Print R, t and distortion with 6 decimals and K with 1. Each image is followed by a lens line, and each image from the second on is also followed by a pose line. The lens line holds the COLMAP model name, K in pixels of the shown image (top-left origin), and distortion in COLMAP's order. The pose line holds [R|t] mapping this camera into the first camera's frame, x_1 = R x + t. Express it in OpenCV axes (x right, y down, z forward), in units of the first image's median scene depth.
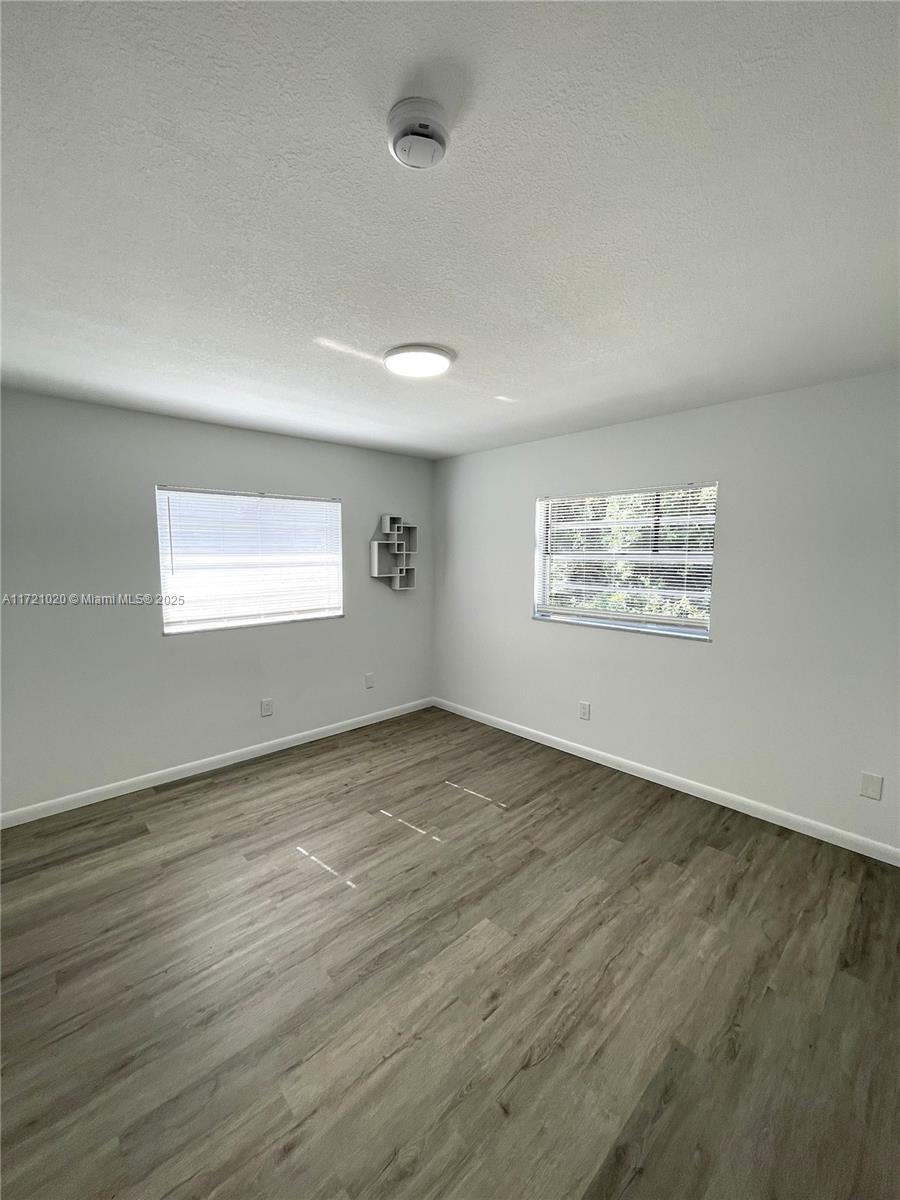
lens RADIAL K [[486.0, 0, 454.3], [0, 486.0, 598.1], [0, 0, 1]] dist [-0.012163, 0.007586]
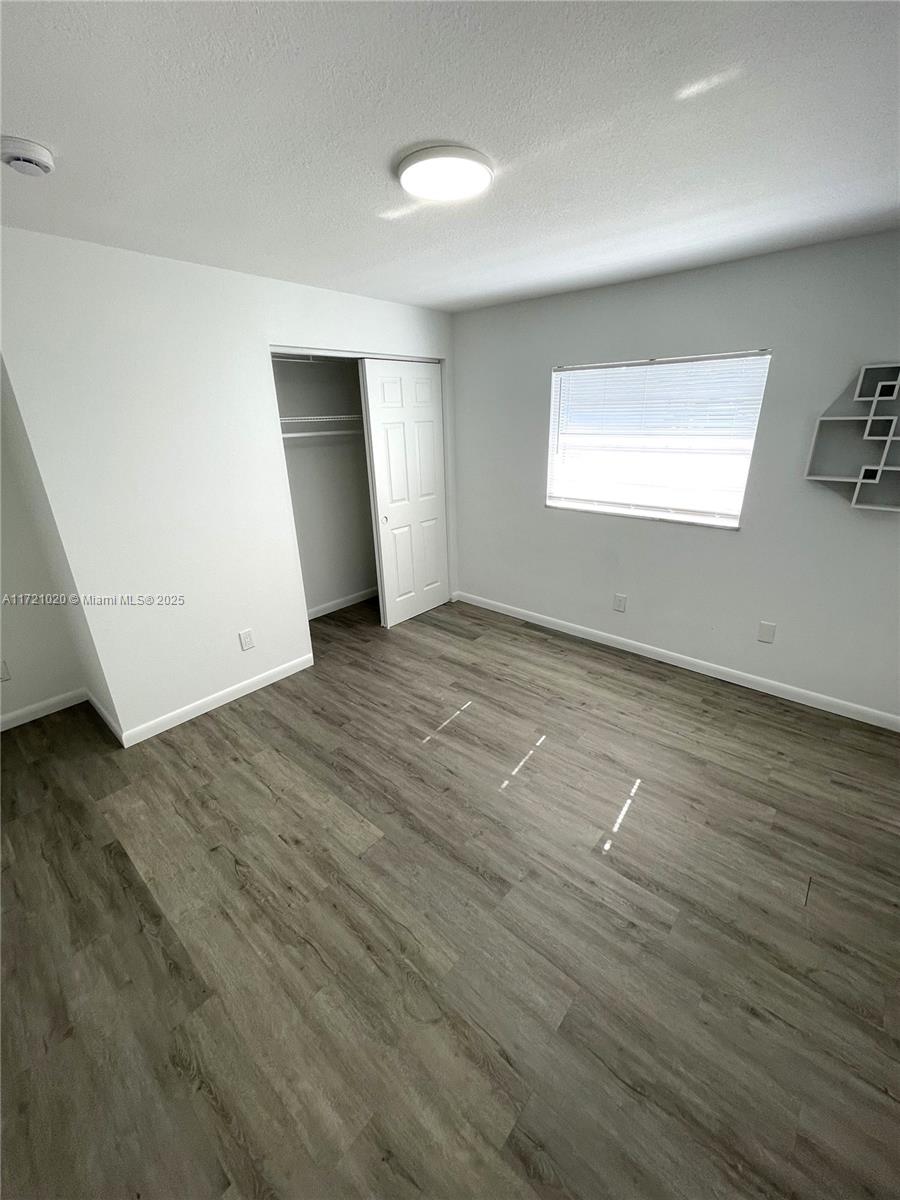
lens RADIAL K [[486.0, 0, 454.3], [0, 486.0, 598.1], [0, 0, 1]] dist [-0.012163, 0.007586]
pose [[0.089834, 0.355676, -0.930282, 0.698135], [-0.077664, 0.933716, 0.349489, -0.137580], [0.992924, 0.040854, 0.111502, 0.832210]]
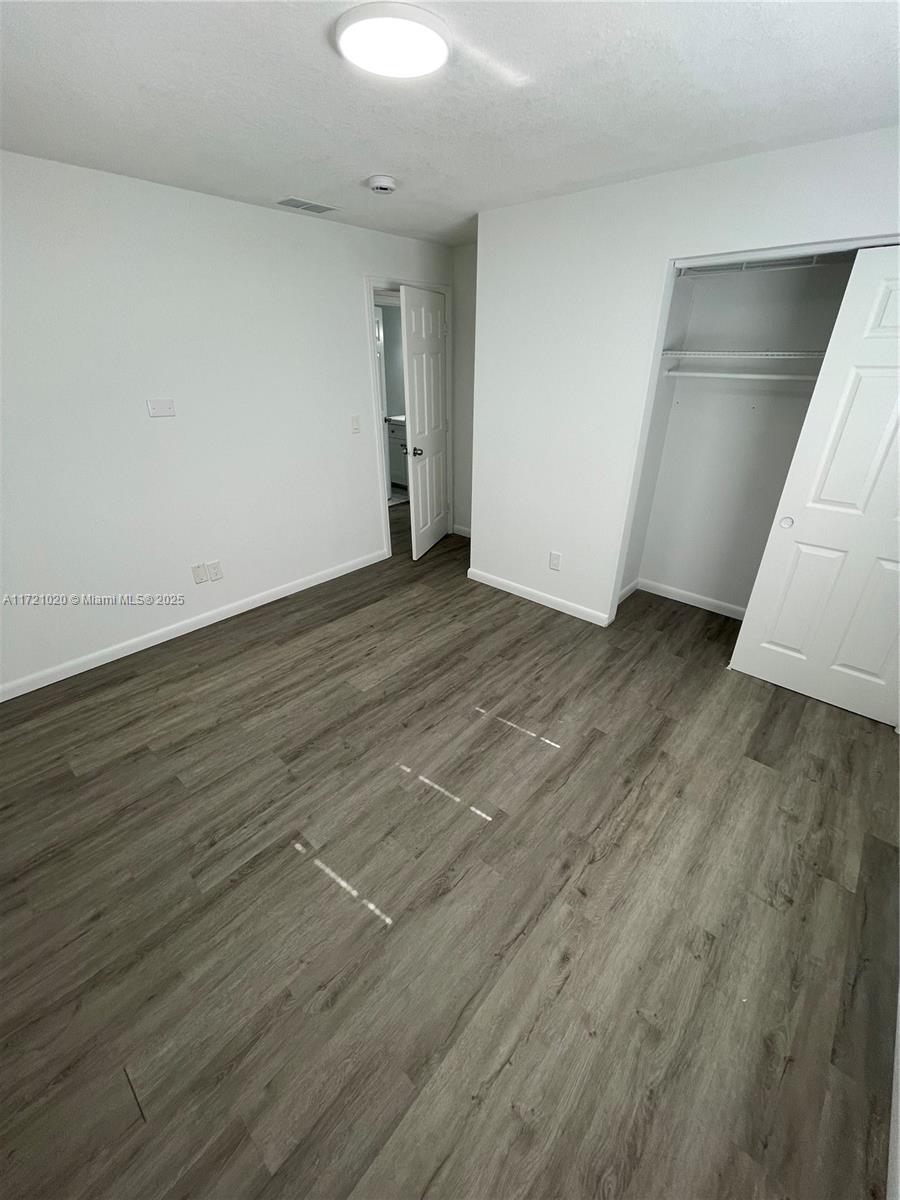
lens RADIAL K [[486.0, 0, 454.3], [0, 486.0, 598.1], [0, 0, 1]] dist [-0.012163, 0.007586]
pose [[-0.996978, 0.029133, -0.072020, -0.073597], [-0.014462, 0.841232, 0.540480, -0.207041], [0.076331, 0.539888, -0.838269, 1.618047]]
